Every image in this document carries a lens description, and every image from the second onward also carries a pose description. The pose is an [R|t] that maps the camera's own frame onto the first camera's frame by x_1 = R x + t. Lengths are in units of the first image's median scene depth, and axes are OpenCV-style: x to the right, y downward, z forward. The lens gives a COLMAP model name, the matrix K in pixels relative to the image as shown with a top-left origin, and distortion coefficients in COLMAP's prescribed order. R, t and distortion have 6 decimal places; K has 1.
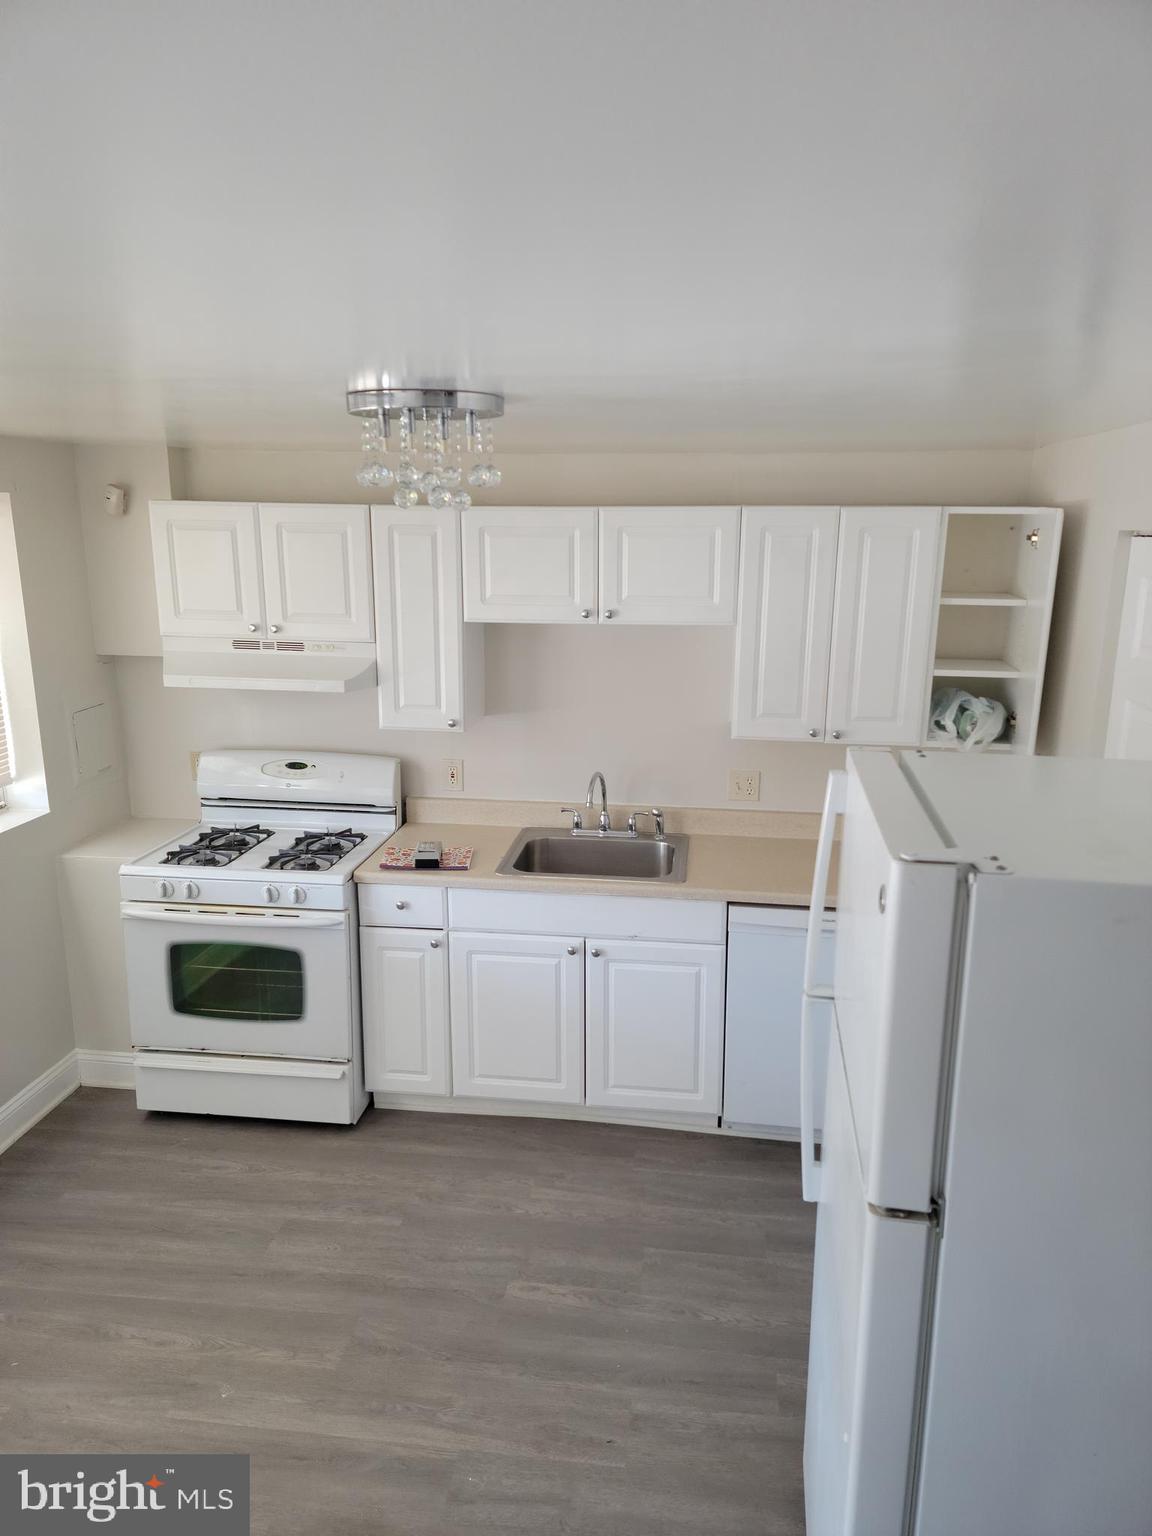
lens RADIAL K [[1055.7, 0, 576.0], [0, 1055.7, 768.0], [0, 0, 1]] dist [0.089909, -0.071132]
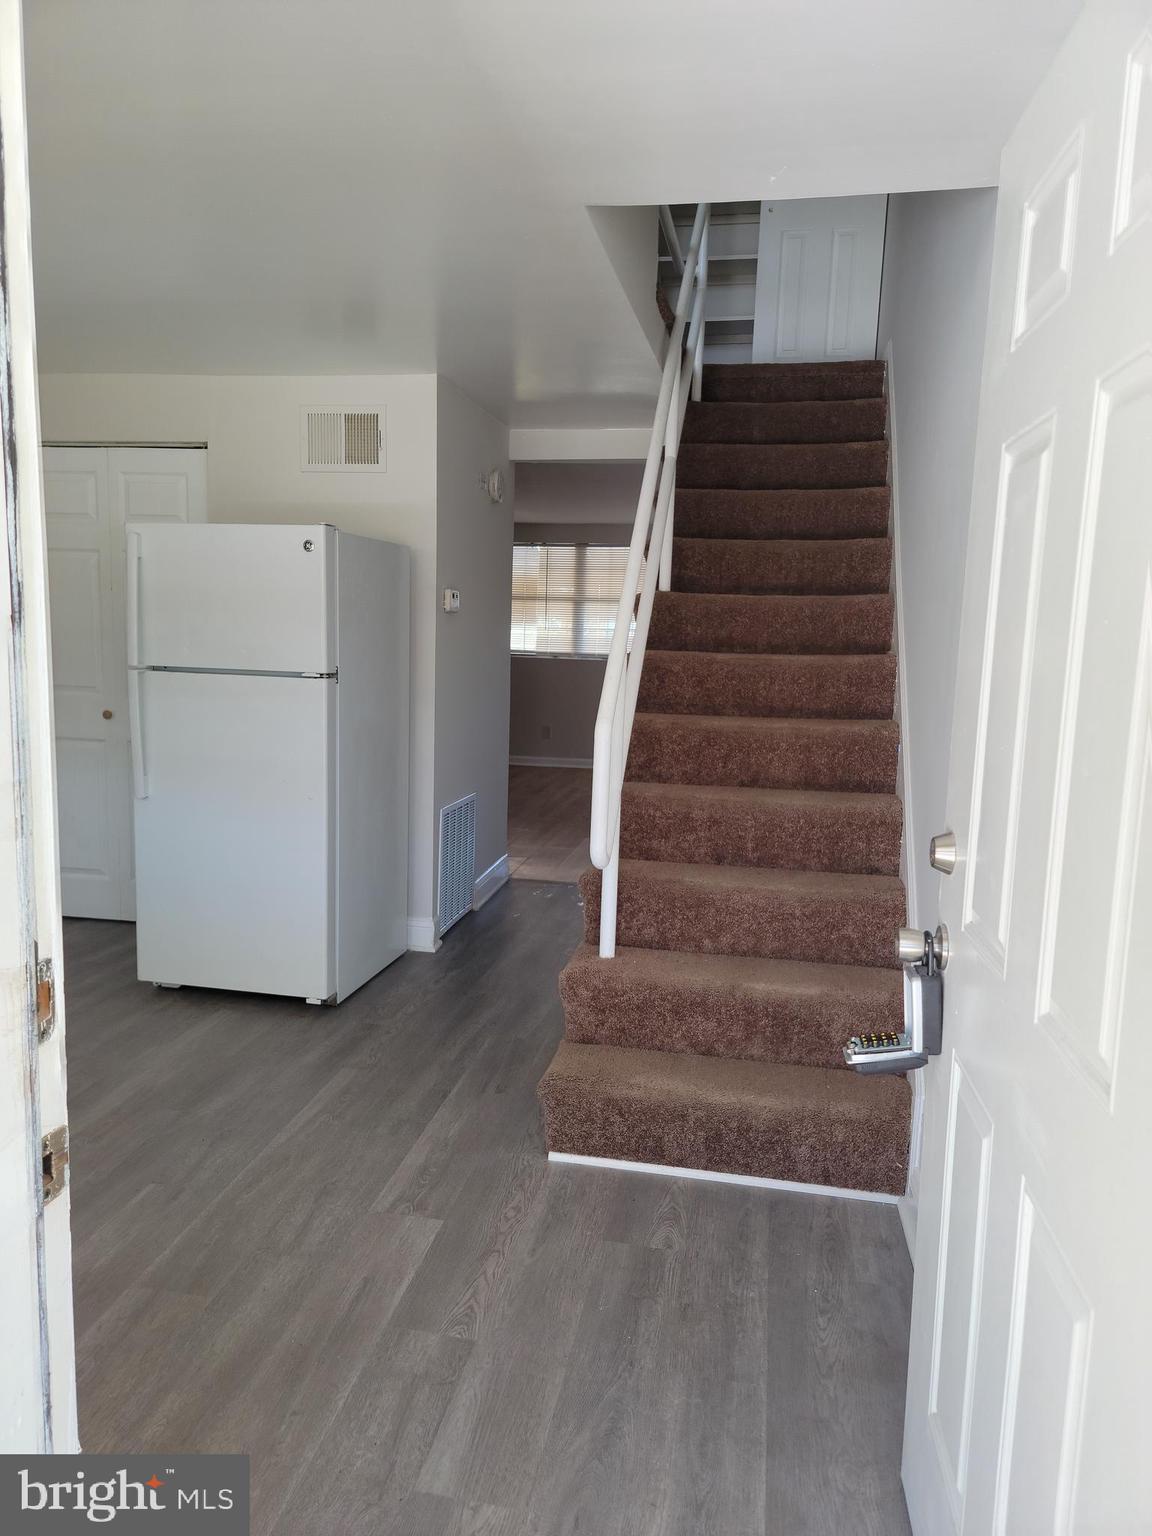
lens RADIAL K [[1065.2, 0, 580.8], [0, 1065.2, 764.6], [0, 0, 1]] dist [0.086521, -0.079896]
pose [[0.054064, -0.135079, 0.989359, -0.870339], [0.198071, 0.972570, 0.121963, 0.170500], [-0.978696, 0.189369, 0.079337, 0.106225]]
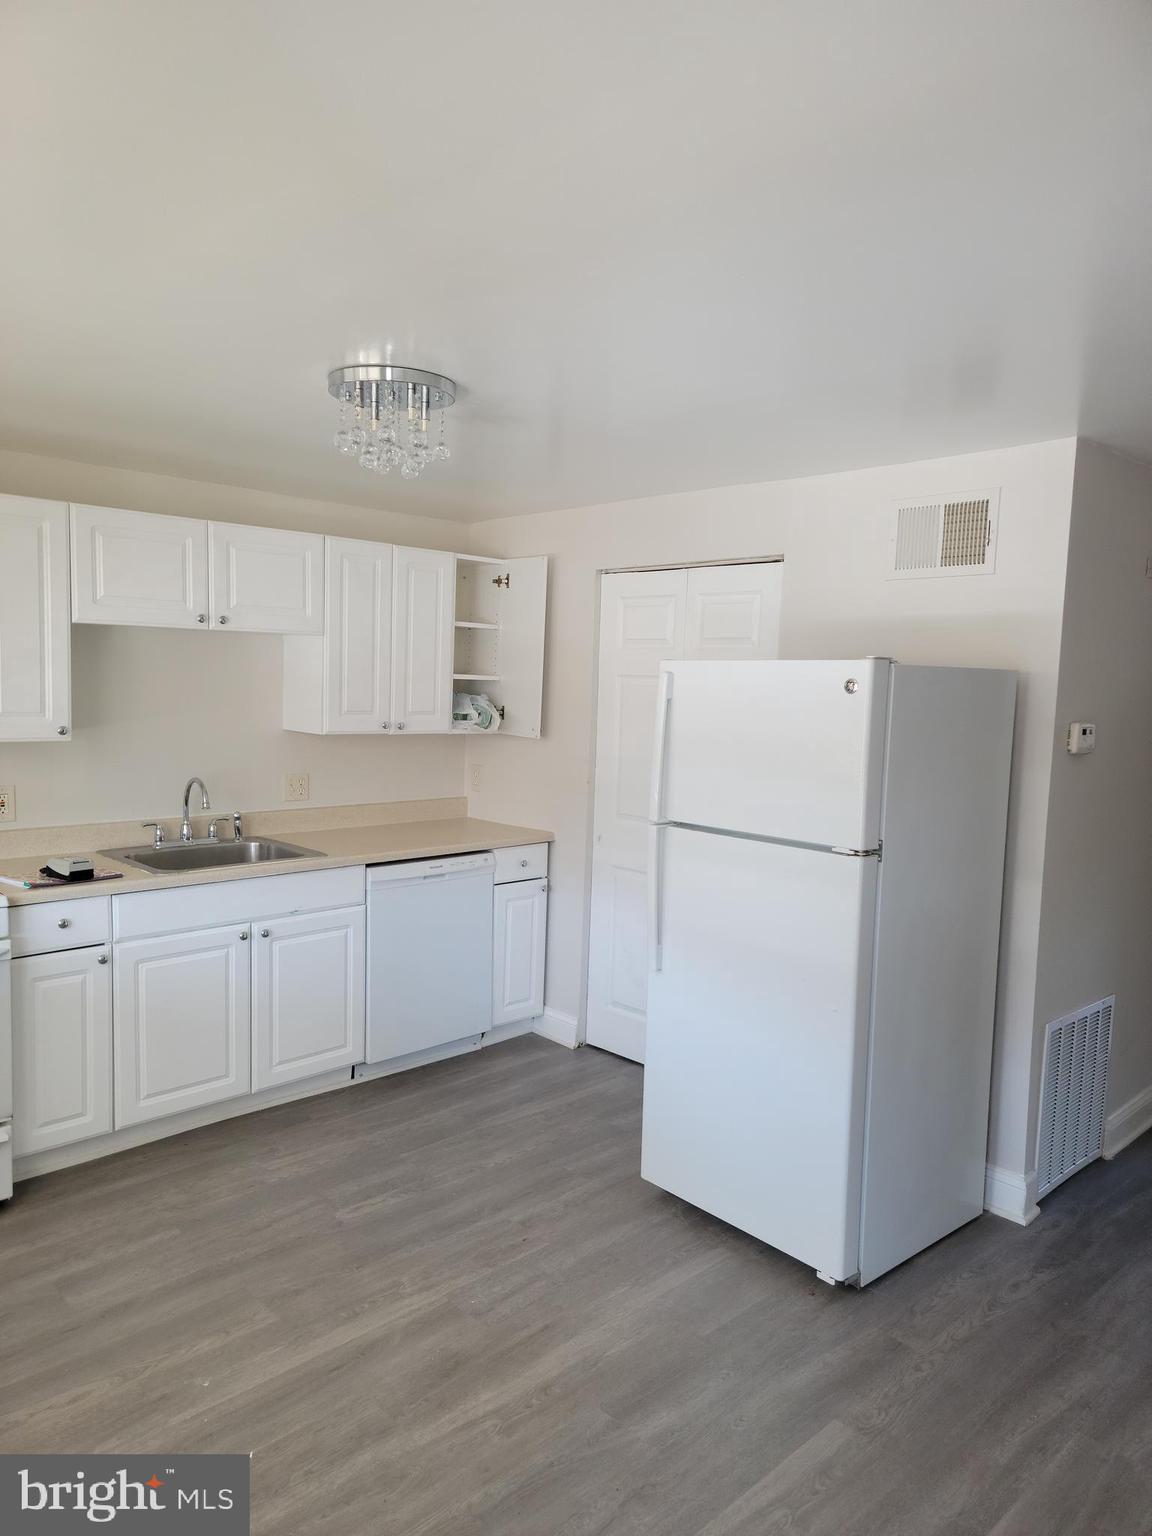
lens RADIAL K [[1054.8, 0, 558.3], [0, 1054.8, 781.0], [0, 0, 1]] dist [0.079131, -0.070375]
pose [[0.638373, -0.065907, 0.766900, -0.590192], [0.153637, 0.987189, -0.043049, 0.114003], [-0.754238, 0.145306, 0.640321, 0.078522]]
